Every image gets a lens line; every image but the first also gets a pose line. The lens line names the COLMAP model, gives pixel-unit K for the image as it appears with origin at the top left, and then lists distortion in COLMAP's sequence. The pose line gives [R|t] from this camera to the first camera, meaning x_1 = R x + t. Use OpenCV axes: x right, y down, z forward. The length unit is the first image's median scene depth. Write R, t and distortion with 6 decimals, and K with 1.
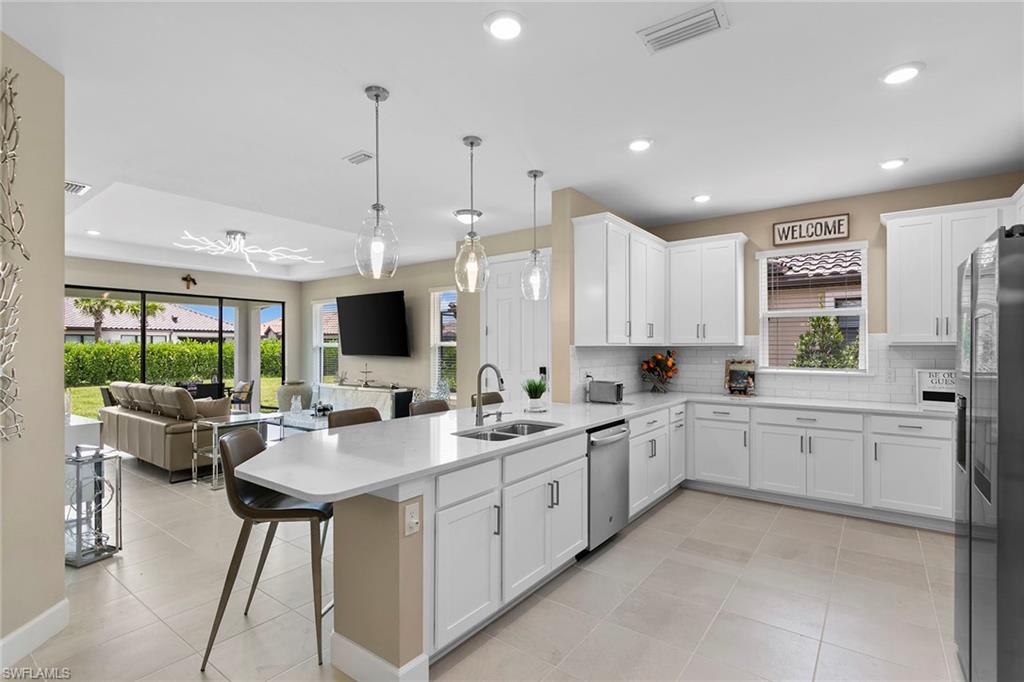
lens RADIAL K [[491.3, 0, 512.5], [0, 491.3, 342.4], [0, 0, 1]] dist [-0.005500, -0.000466]
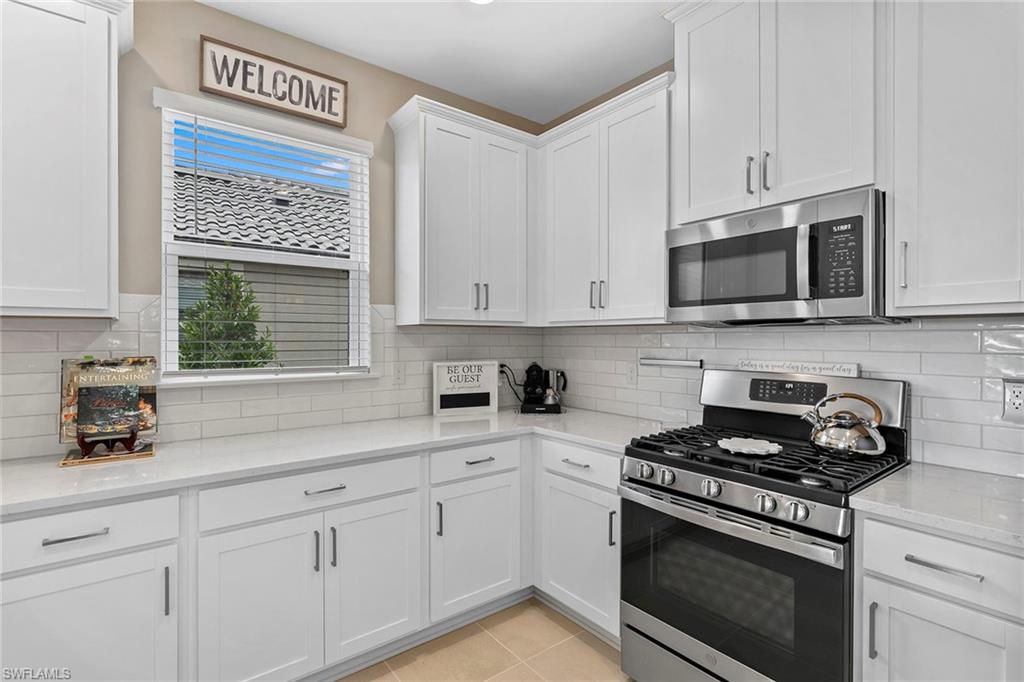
lens RADIAL K [[491.3, 0, 513.1], [0, 491.3, 335.9], [0, 0, 1]] dist [-0.005500, -0.000466]
pose [[0.260914, 0.009349, 0.965317, 0.200990], [-0.007276, 0.999944, -0.007718, 0.021666], [-0.965335, -0.005010, 0.260967, 0.649989]]
